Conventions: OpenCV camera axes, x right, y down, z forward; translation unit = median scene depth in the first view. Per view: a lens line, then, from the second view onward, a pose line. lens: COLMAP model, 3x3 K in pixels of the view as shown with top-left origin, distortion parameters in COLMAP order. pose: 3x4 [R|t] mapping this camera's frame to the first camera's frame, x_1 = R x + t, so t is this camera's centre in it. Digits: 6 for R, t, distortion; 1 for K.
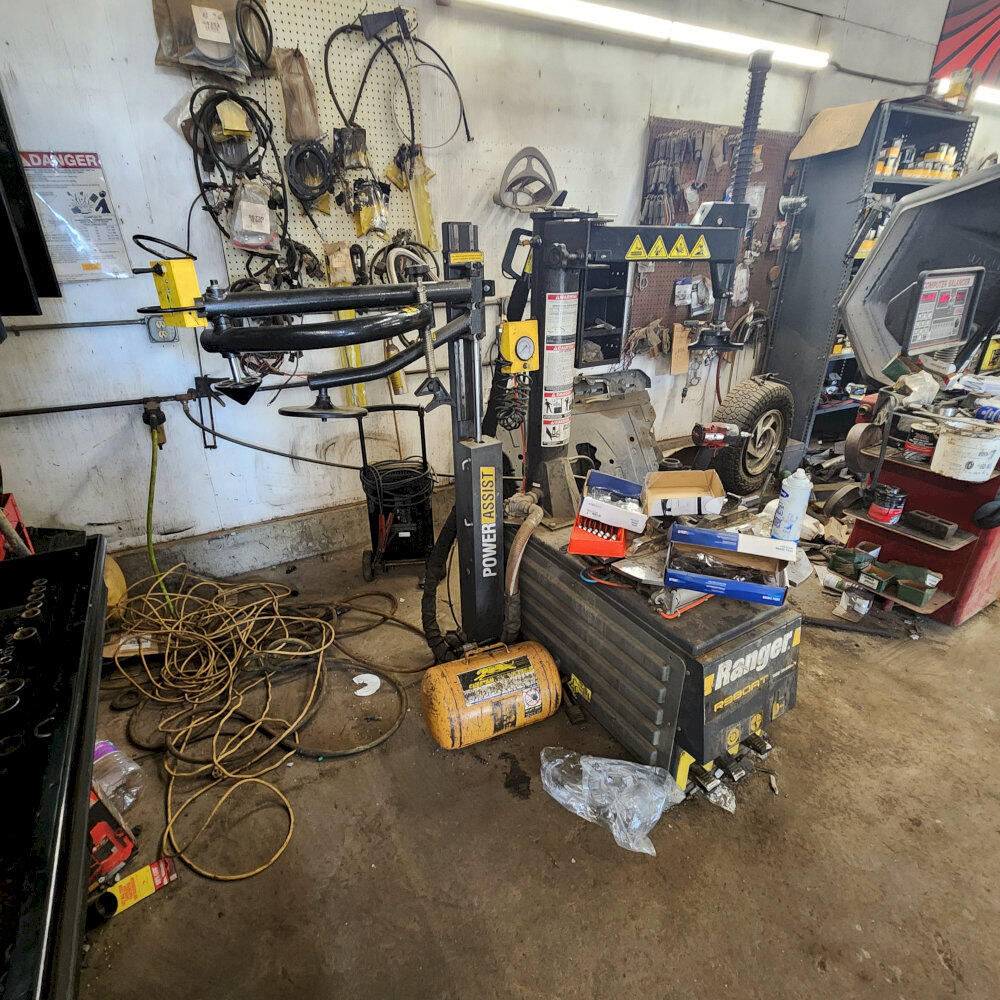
lens RADIAL K [[554.2, 0, 500.0], [0, 554.2, 500.0], [0, 0, 1]] dist [0.002203, 0.000682]
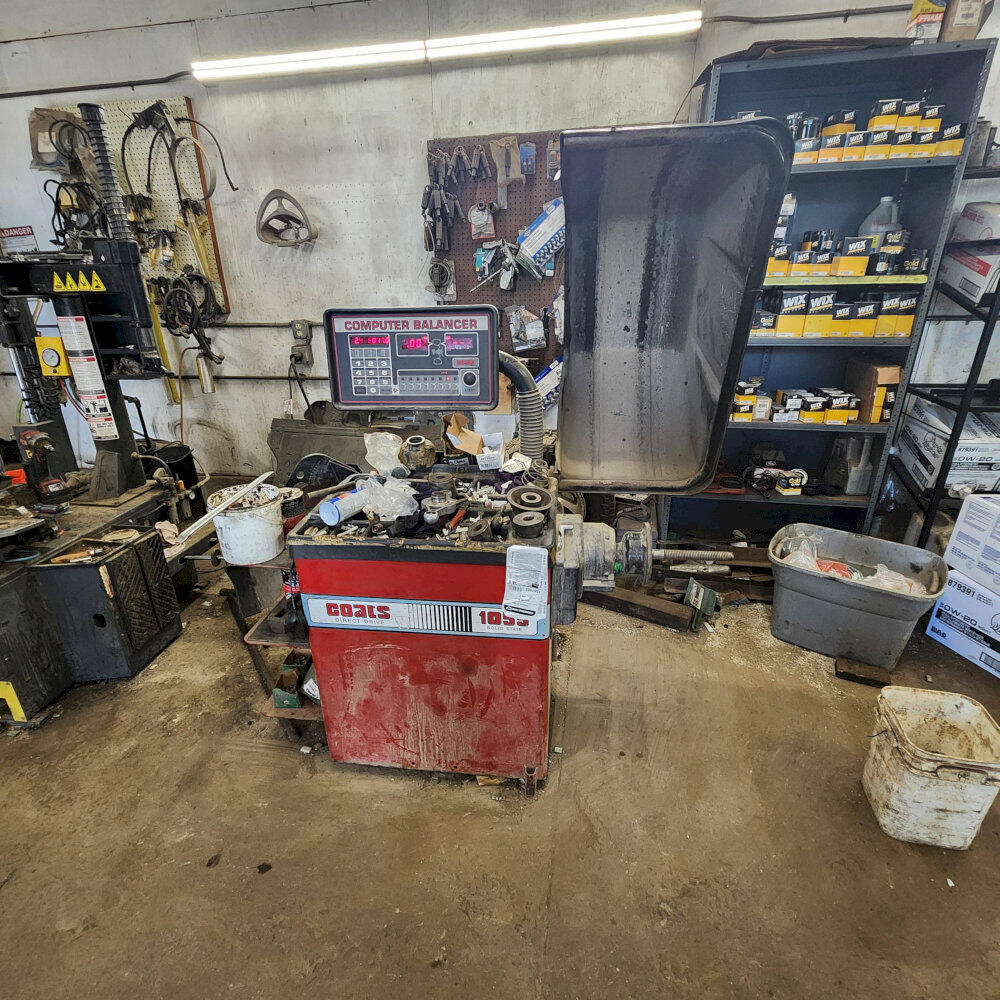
lens RADIAL K [[554.2, 0, 500.0], [0, 554.2, 500.0], [0, 0, 1]] dist [0.002203, 0.000682]
pose [[0.780364, 0.228371, -0.582133, 1.198014], [-0.246161, 0.967952, 0.049743, -0.192621], [0.574836, 0.104481, 0.811571, 0.409452]]
